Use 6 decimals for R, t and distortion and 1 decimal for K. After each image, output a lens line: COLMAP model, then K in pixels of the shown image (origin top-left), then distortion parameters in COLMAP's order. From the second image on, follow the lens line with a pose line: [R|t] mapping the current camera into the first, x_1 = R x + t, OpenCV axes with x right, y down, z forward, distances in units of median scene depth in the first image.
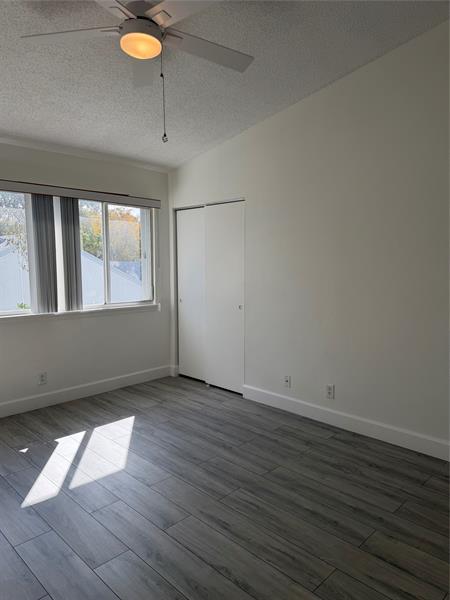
lens RADIAL K [[424.5, 0, 225.0], [0, 424.5, 300.0], [0, 0, 1]] dist [-0.005093, -0.007588]
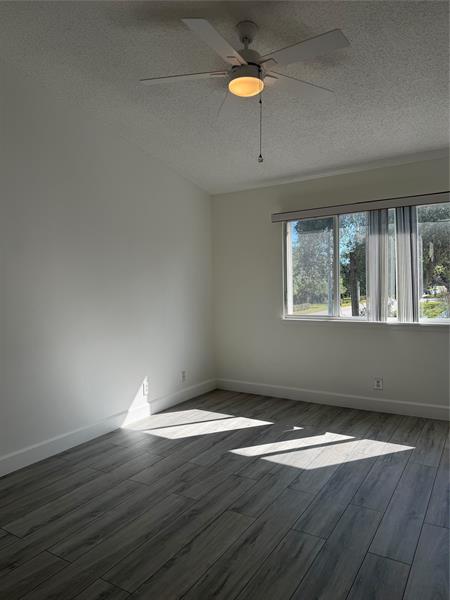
lens RADIAL K [[434.1, 0, 225.0], [0, 434.1, 300.0], [0, 0, 1]] dist [0.053682, -0.001678]
pose [[0.223691, 0.030526, -0.974182, 0.765515], [-0.062456, 0.997904, 0.016928, -0.025687], [0.972657, 0.057056, 0.225128, 0.546782]]
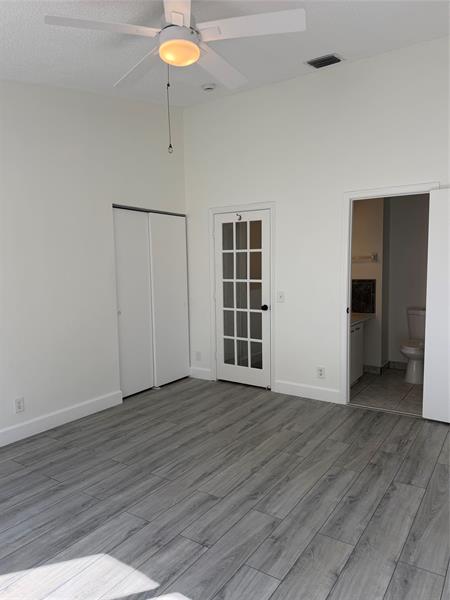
lens RADIAL K [[424.5, 0, 225.0], [0, 424.5, 300.0], [0, 0, 1]] dist [-0.005093, -0.007588]
pose [[-0.185232, -0.086571, 0.978874, -0.970222], [0.105297, 0.988629, 0.107359, -0.093212], [-0.977037, 0.122959, -0.174010, 0.882836]]
